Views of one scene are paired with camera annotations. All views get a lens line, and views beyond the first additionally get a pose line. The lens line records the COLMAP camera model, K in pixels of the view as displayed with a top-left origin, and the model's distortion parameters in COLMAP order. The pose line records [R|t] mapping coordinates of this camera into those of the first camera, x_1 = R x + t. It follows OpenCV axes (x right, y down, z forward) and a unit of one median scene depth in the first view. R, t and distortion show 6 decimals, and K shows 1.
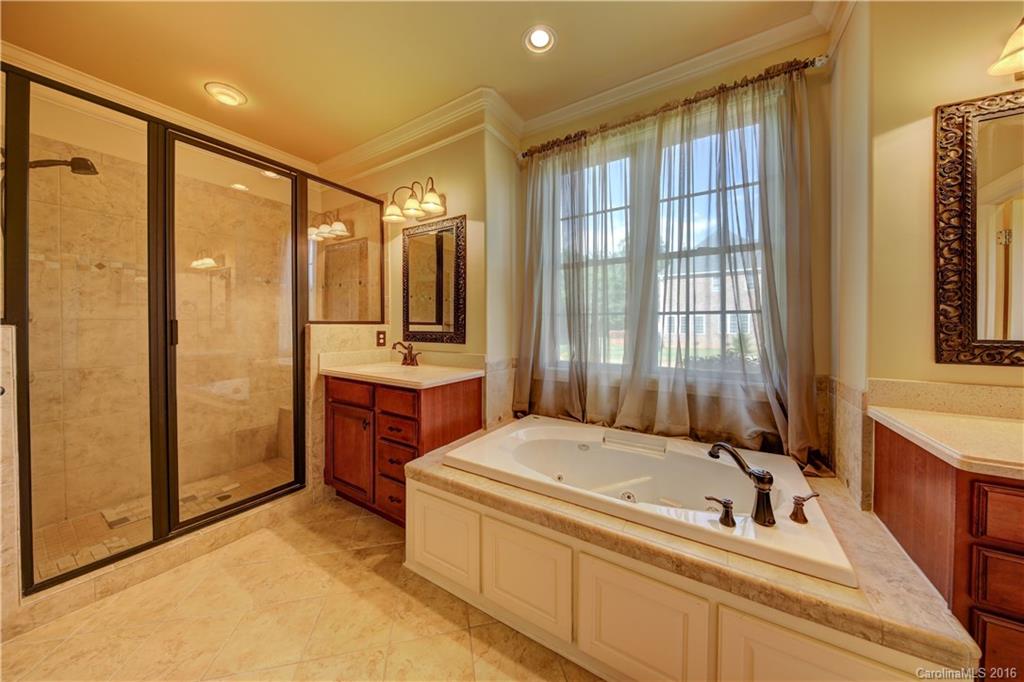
lens RADIAL K [[326.8, 0, 519.0], [0, 326.8, 329.6], [0, 0, 1]] dist [0.000856, -0.002367]
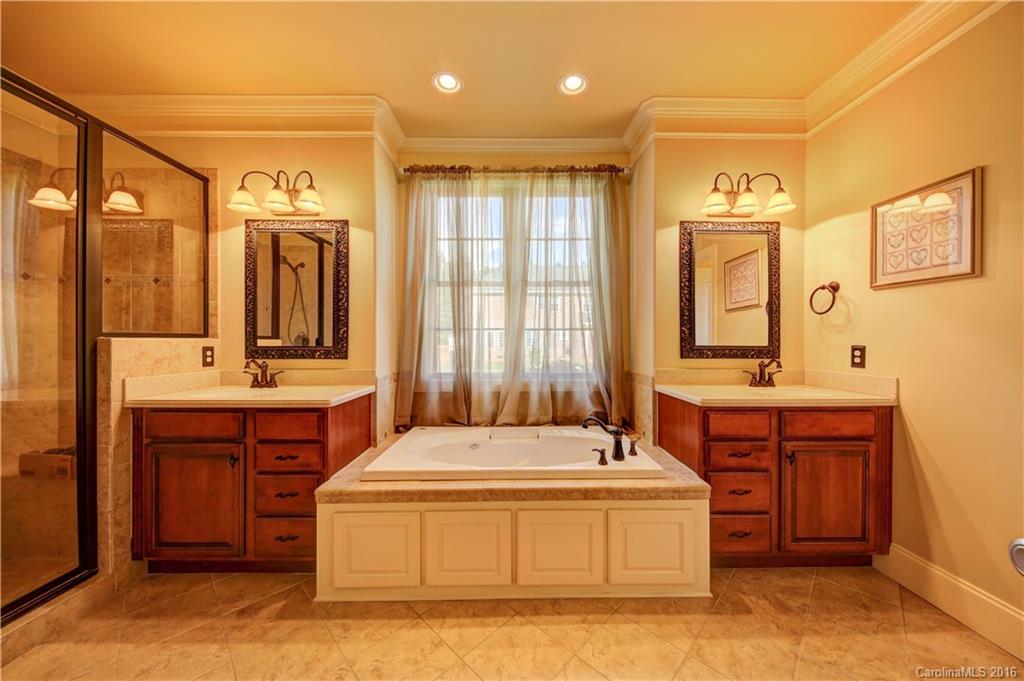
lens RADIAL K [[362.6, 0, 512.0], [0, 362.6, 340.5], [0, 0, 1]] dist [-0.002085, -0.000337]
pose [[0.847536, -0.003012, 0.530729, -0.341120], [0.008981, 0.999922, -0.008668, 0.004974], [-0.530661, 0.012112, 0.847497, -0.130875]]
